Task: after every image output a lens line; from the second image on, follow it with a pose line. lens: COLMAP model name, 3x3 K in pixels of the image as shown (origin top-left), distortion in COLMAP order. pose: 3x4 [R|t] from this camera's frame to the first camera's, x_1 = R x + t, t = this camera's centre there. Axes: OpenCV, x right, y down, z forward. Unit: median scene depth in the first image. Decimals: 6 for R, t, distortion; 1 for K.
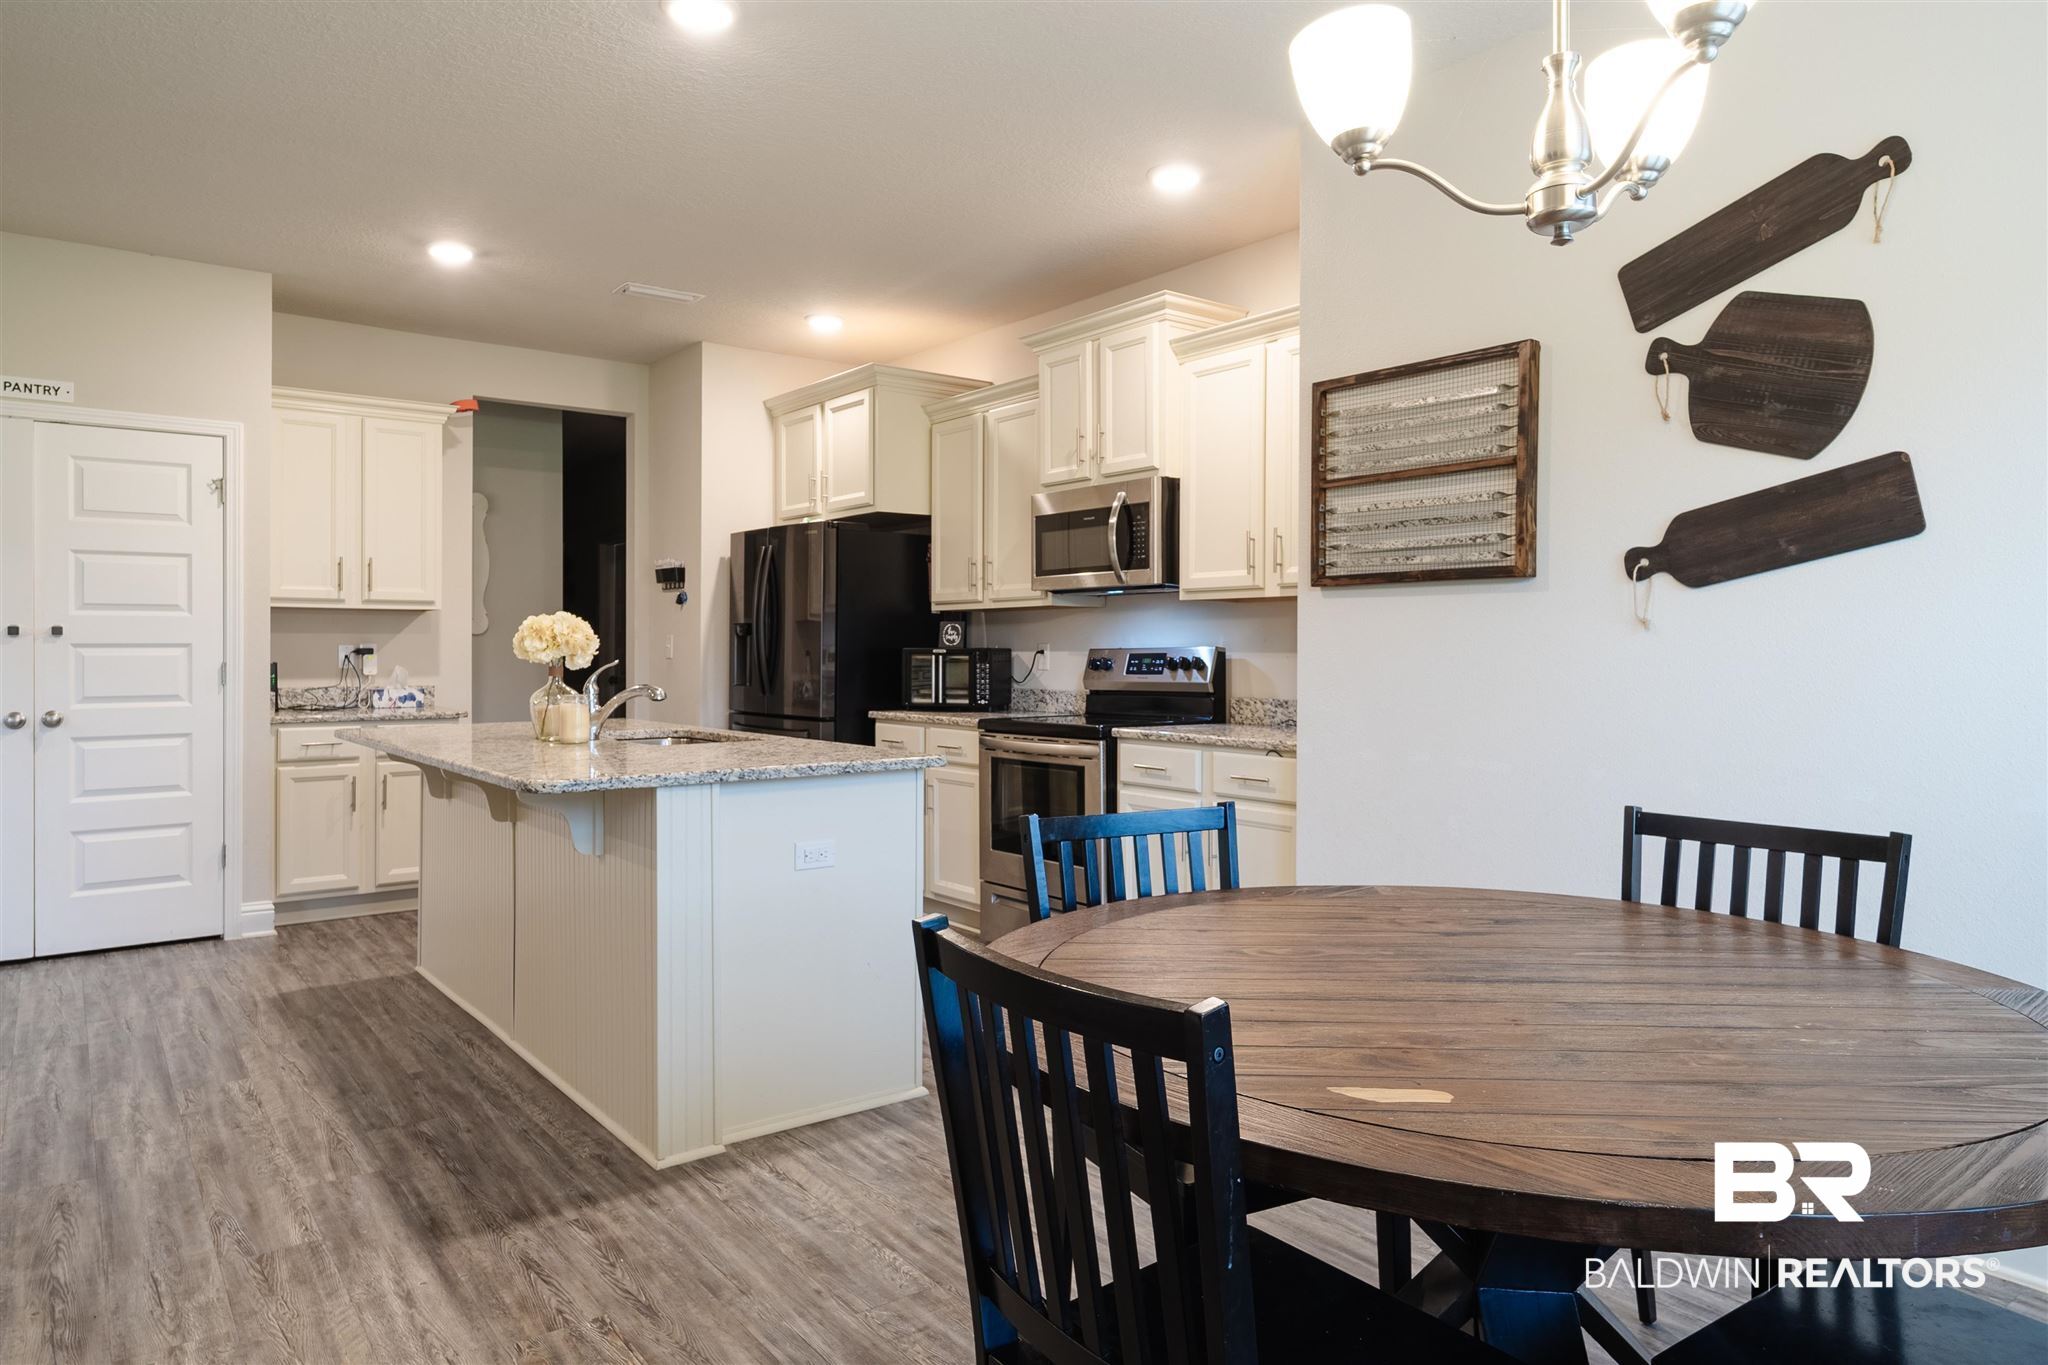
lens RADIAL K [[1287.6, 0, 1021.6], [0, 1287.6, 649.3], [0, 0, 1]] dist [-0.000214, -0.001000]
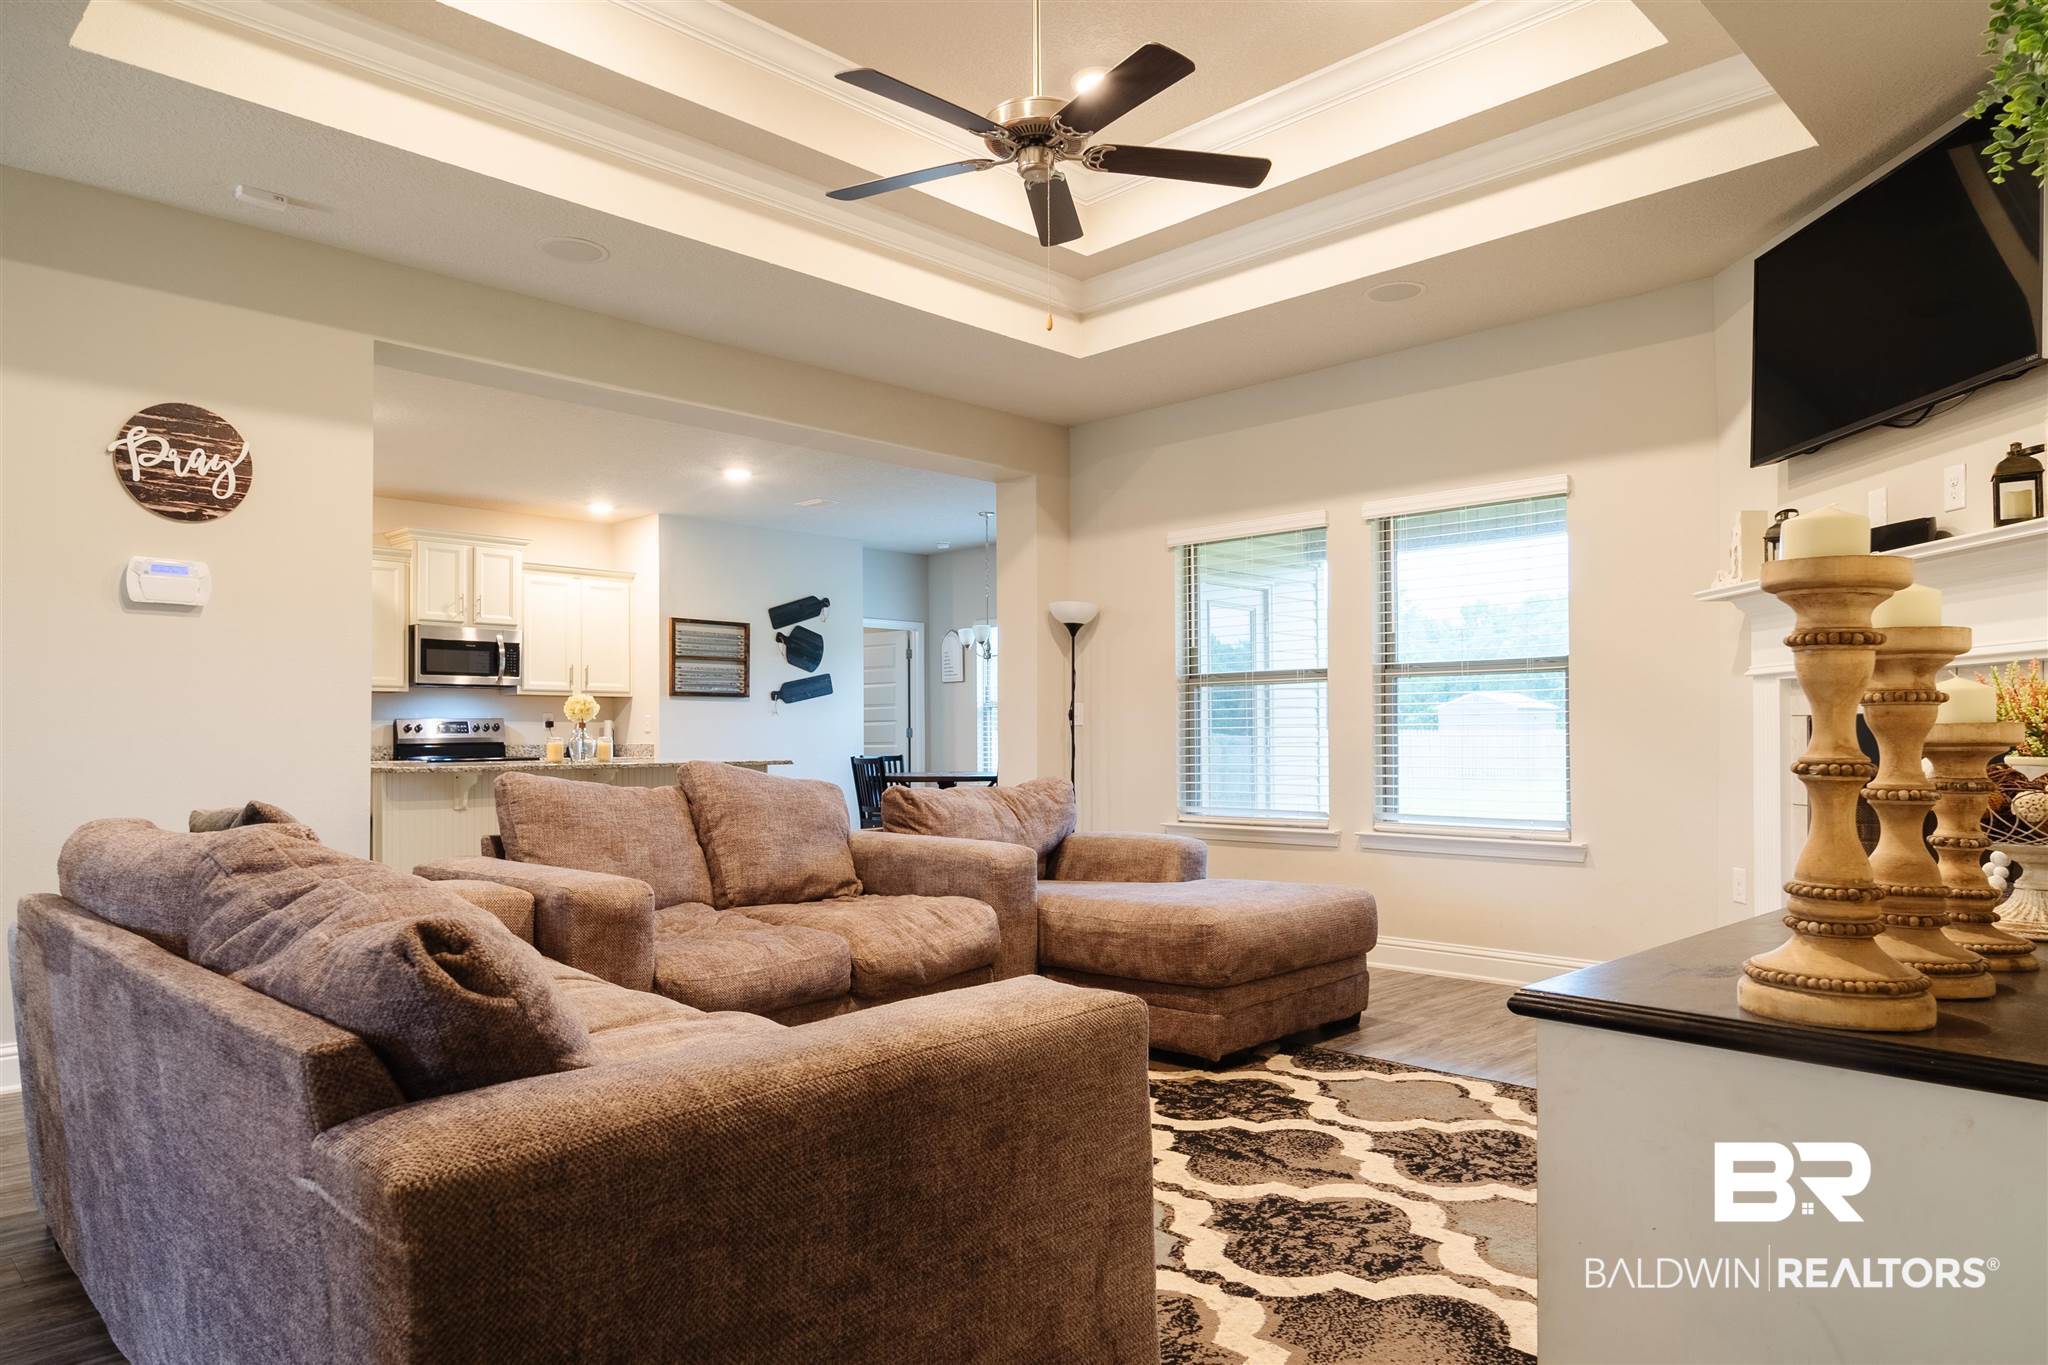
lens RADIAL K [[1287.6, 0, 962.8], [0, 1287.6, 723.5], [0, 0, 1]] dist [-0.000214, -0.001000]
pose [[-0.105788, 0.011192, 0.994326, -1.773715], [0.003714, 0.999934, -0.010860, 0.028283], [-0.994382, 0.002544, -0.105823, 0.506118]]
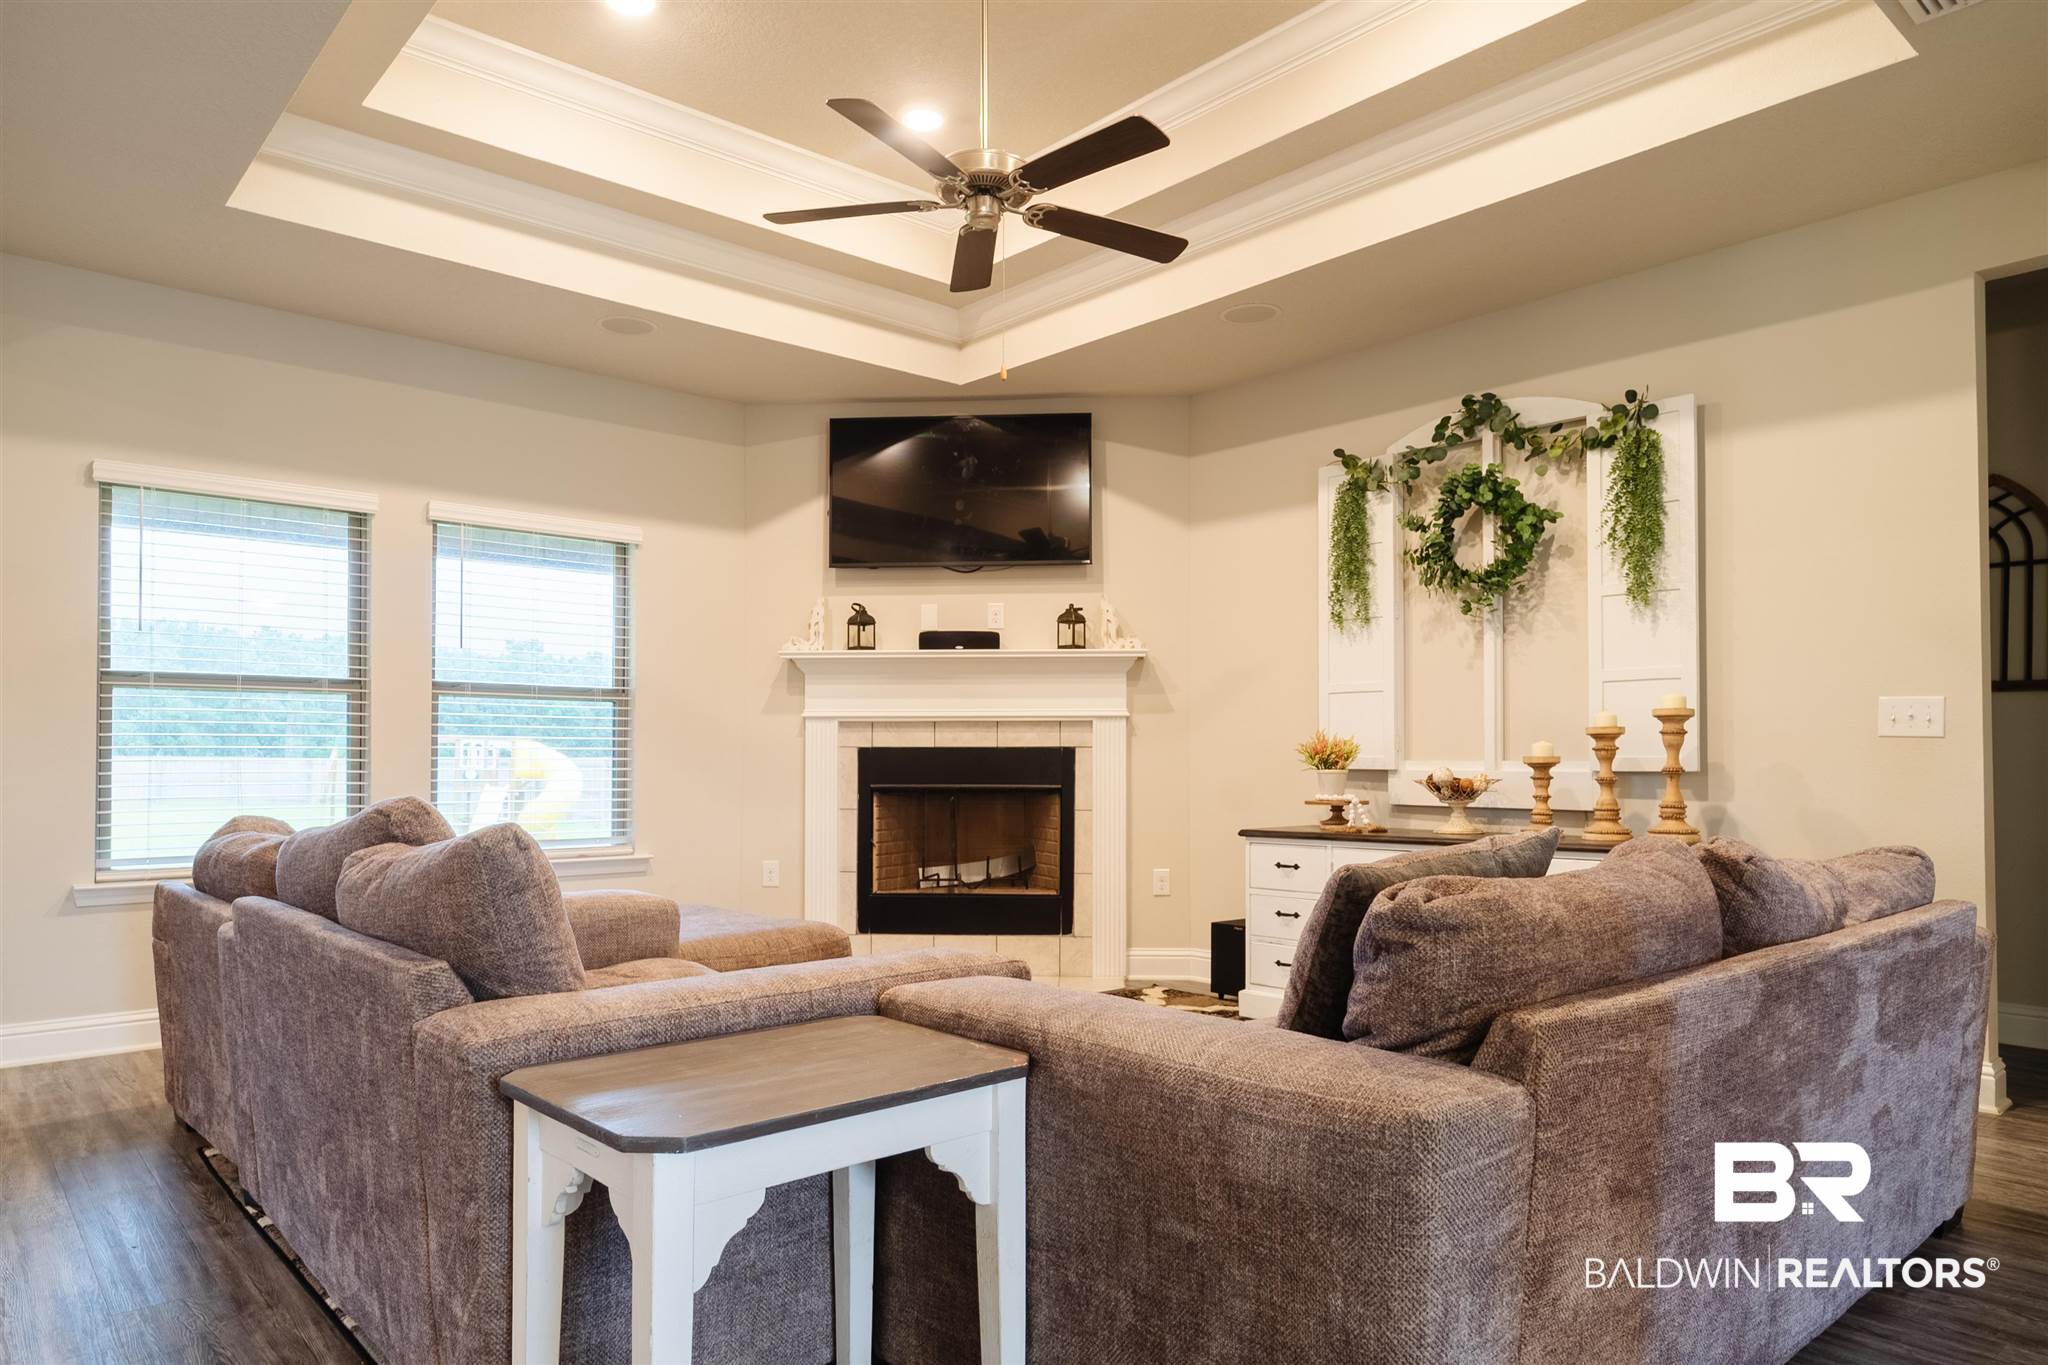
lens RADIAL K [[1287.6, 0, 1038.8], [0, 1287.6, 720.0], [0, 0, 1]] dist [-0.000214, -0.001000]
pose [[-0.996231, -0.001581, -0.086731, -1.078968], [0.001449, 0.999391, -0.034852, 0.033228], [0.086733, -0.034847, -0.995622, 1.089497]]
